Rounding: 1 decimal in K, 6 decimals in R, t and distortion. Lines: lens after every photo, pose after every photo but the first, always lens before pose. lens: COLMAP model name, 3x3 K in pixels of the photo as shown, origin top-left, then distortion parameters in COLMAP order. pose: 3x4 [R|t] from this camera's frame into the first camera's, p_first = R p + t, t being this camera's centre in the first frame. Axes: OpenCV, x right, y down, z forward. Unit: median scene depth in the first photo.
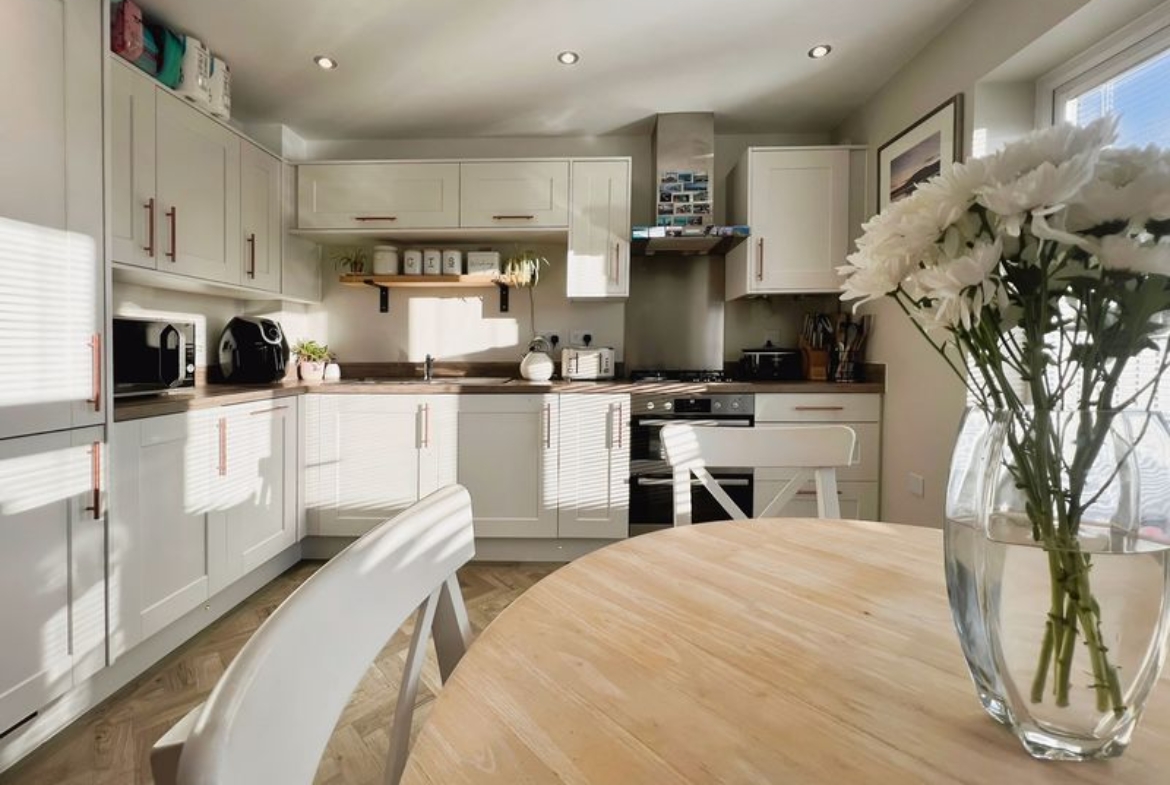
lens RADIAL K [[486.0, 0, 588.1], [0, 486.0, 397.1], [0, 0, 1]] dist [-0.000123, 0.000342]
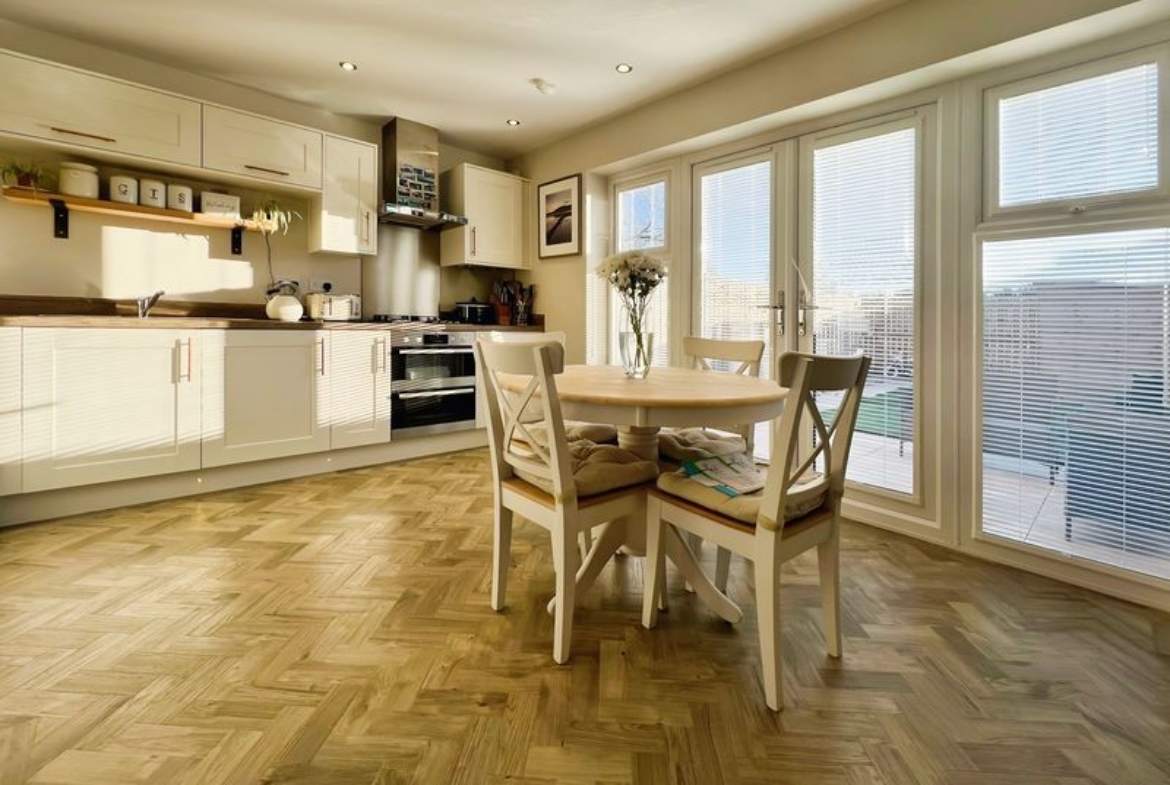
lens RADIAL K [[486.0, 0, 588.1], [0, 486.0, 397.1], [0, 0, 1]] dist [-0.000123, 0.000342]
pose [[0.735559, -0.078458, 0.672902, -0.408455], [0.030372, 0.996092, 0.082941, 0.077527], [-0.676779, -0.040571, 0.735067, -0.339889]]
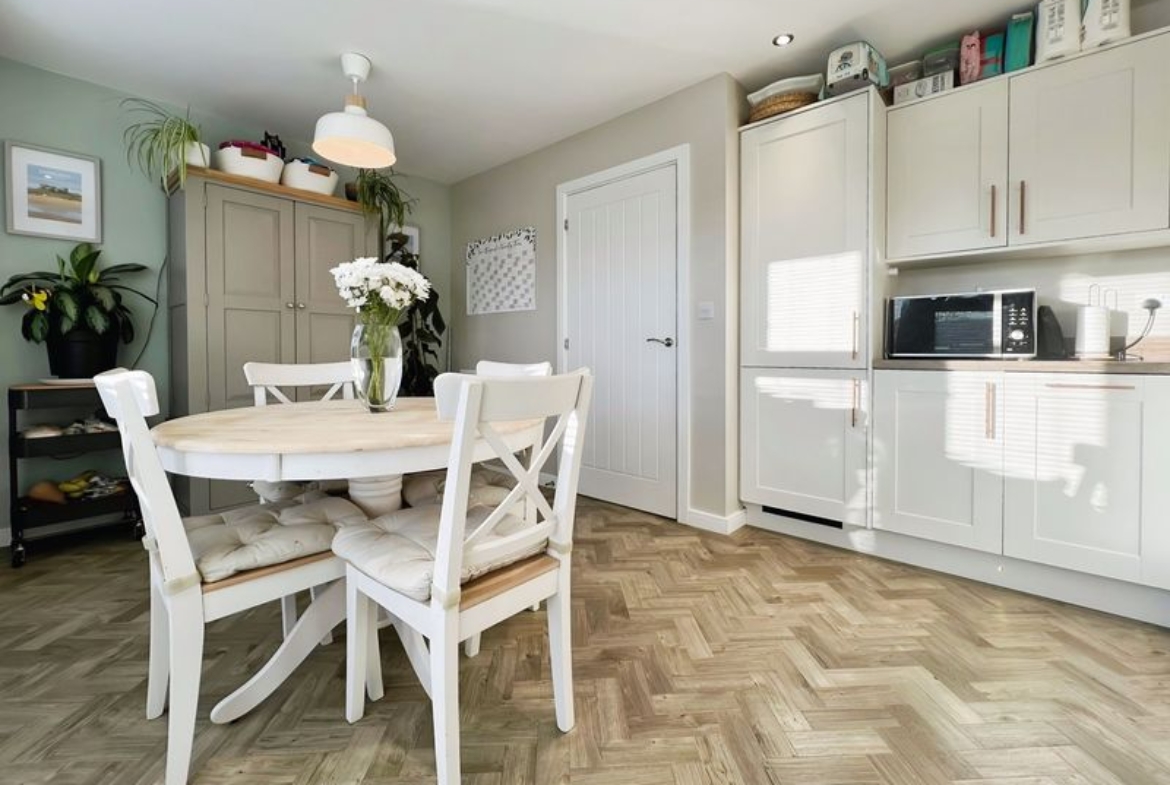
lens RADIAL K [[486.0, 0, 588.1], [0, 486.0, 397.1], [0, 0, 1]] dist [-0.000123, 0.000342]
pose [[-0.661144, 0.068034, -0.747168, 0.408301], [-0.066861, 0.986575, 0.148997, -0.015761], [0.747274, 0.148465, -0.647719, 0.725245]]
